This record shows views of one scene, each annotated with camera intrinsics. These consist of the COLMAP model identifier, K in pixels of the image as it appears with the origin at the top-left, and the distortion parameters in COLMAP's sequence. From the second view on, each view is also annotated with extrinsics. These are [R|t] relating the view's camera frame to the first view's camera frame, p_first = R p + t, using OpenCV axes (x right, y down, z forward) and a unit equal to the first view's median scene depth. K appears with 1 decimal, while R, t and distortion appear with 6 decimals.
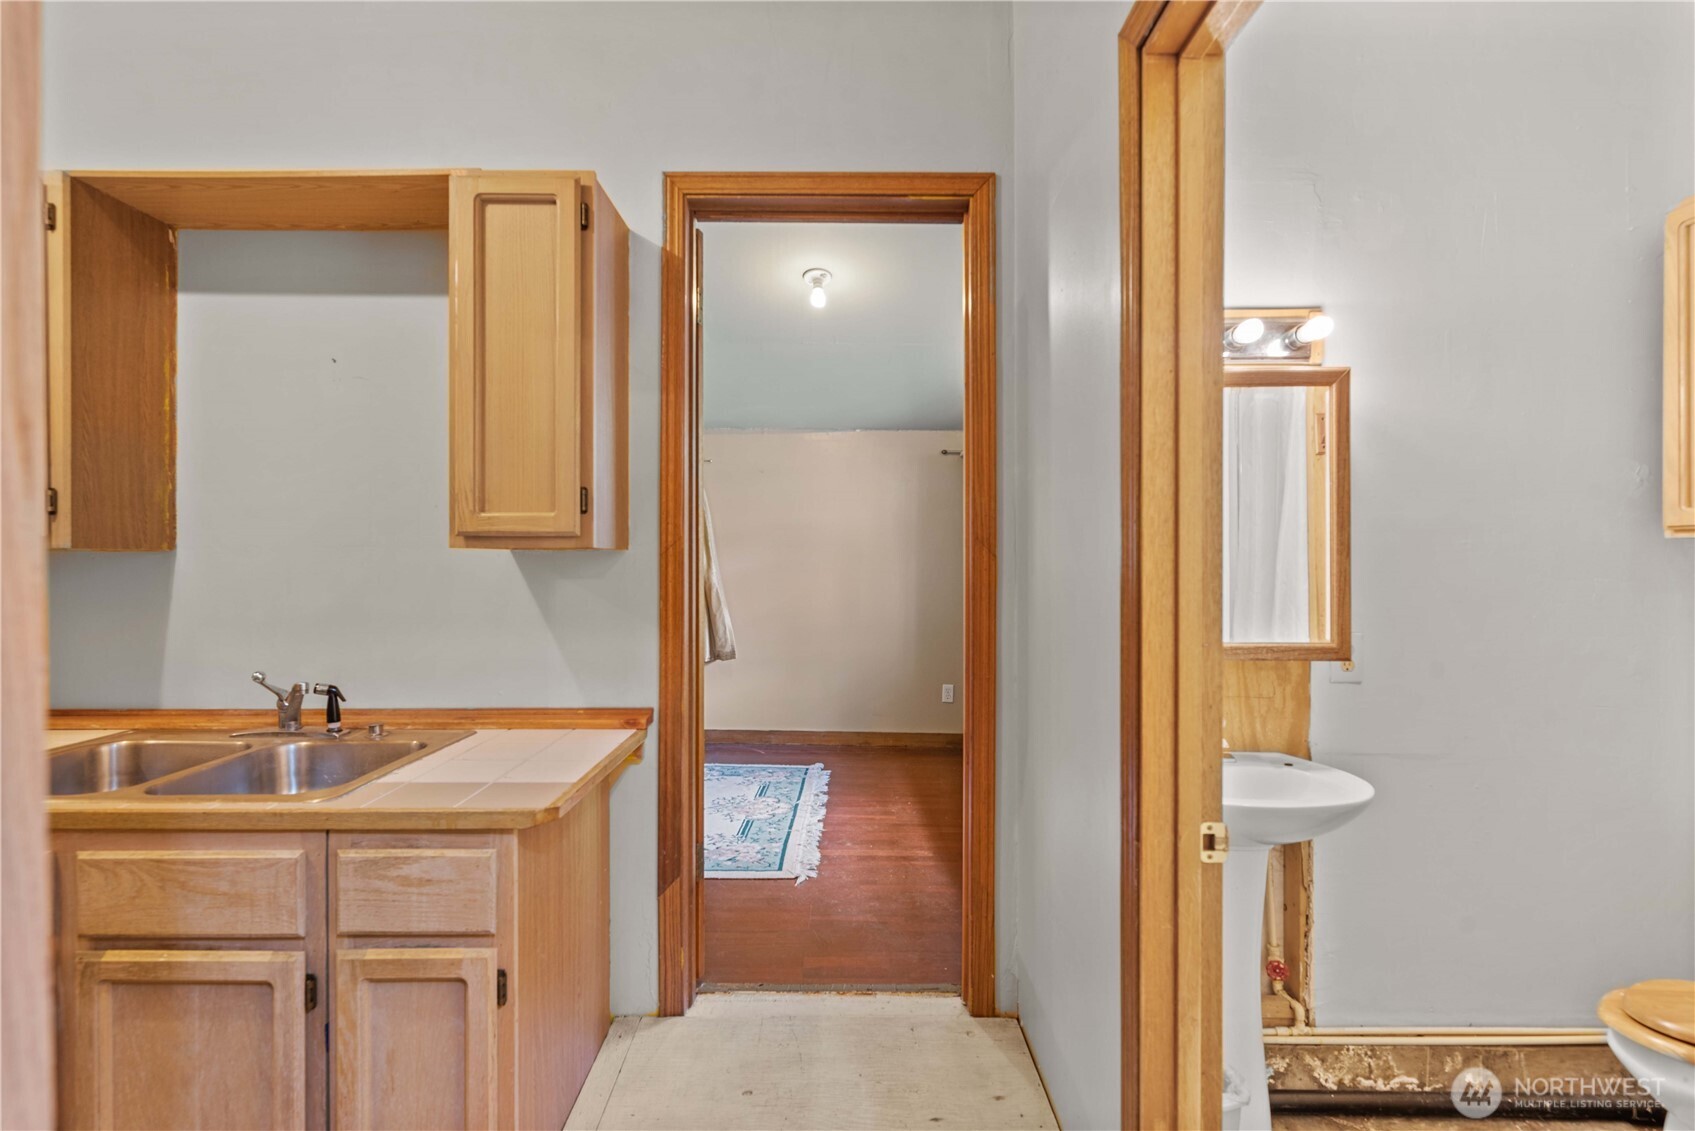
lens RADIAL K [[842.1, 0, 847.5], [0, 842.1, 565.5], [0, 0, 1]] dist [0.010805, -0.000112]
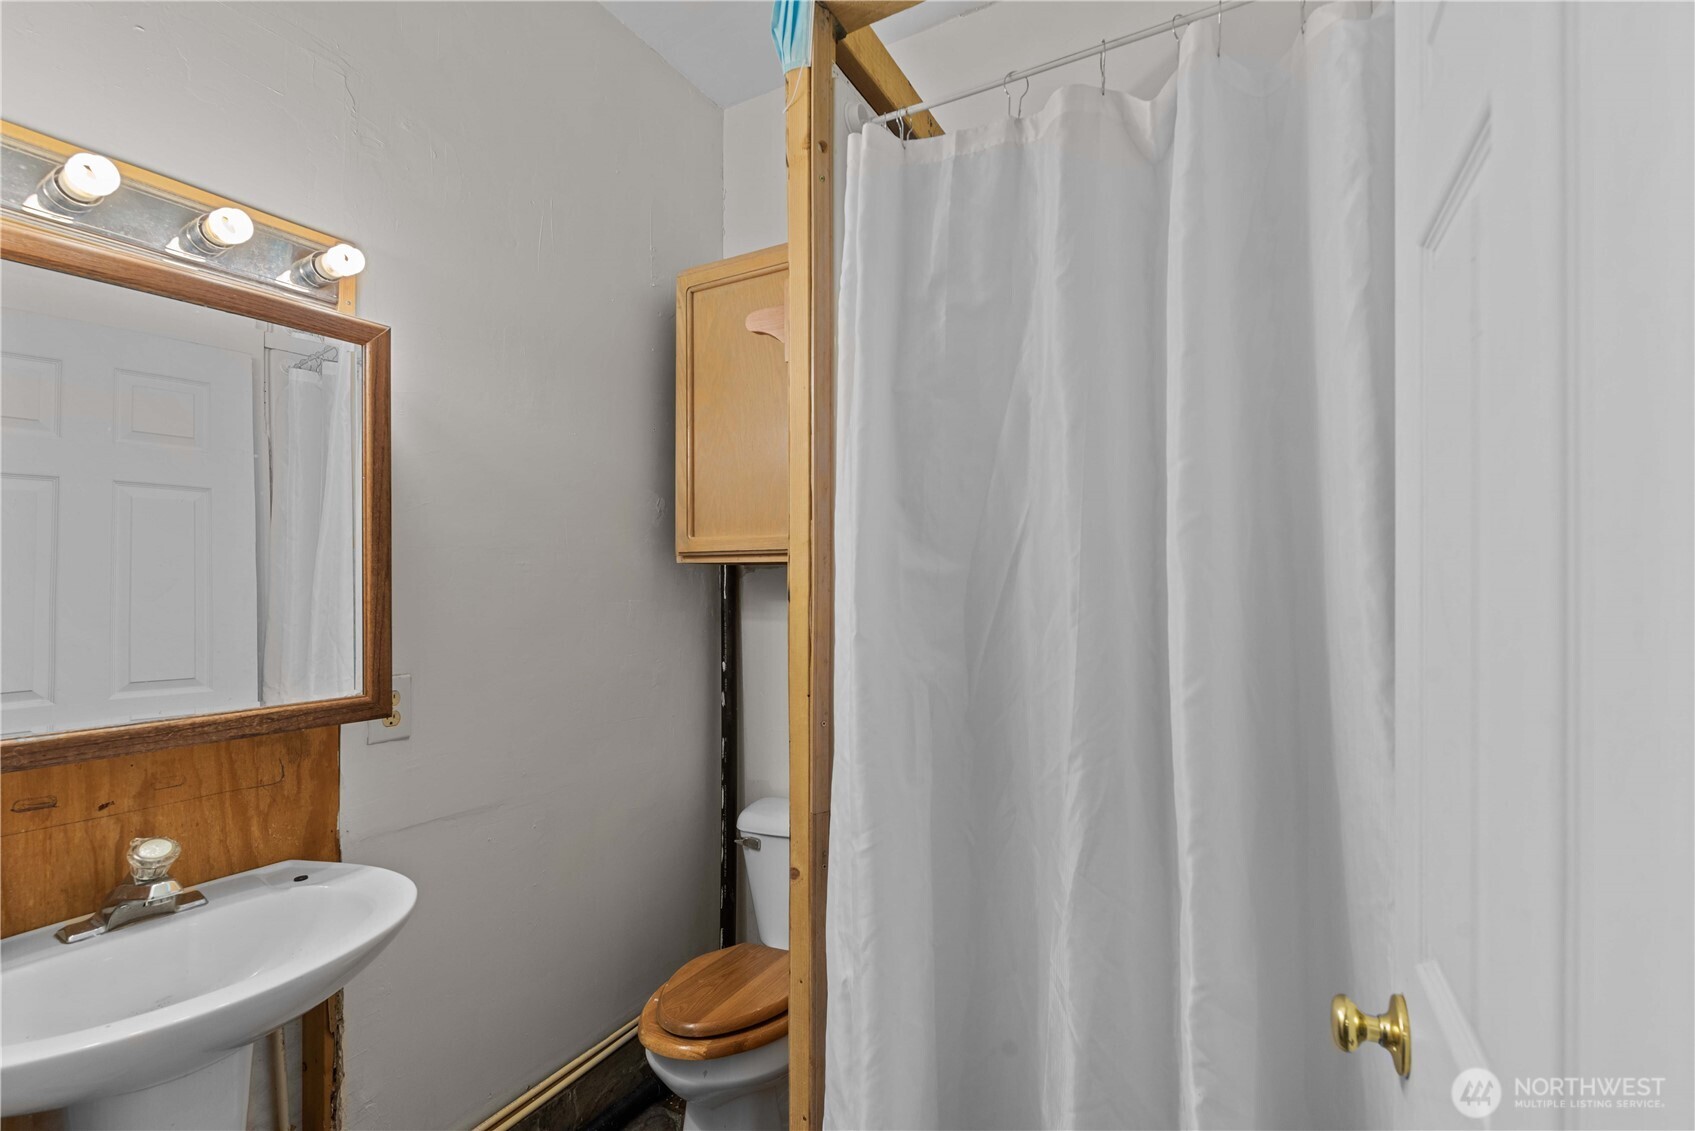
lens RADIAL K [[738.5, 0, 848.7], [0, 738.5, 580.5], [0, 0, 1]] dist [0.000676, 0.000174]
pose [[0.502836, 0.001266, 0.864381, 0.222280], [0.003763, 0.999986, -0.003654, -0.004080], [-0.864374, 0.005090, 0.502824, 0.305338]]
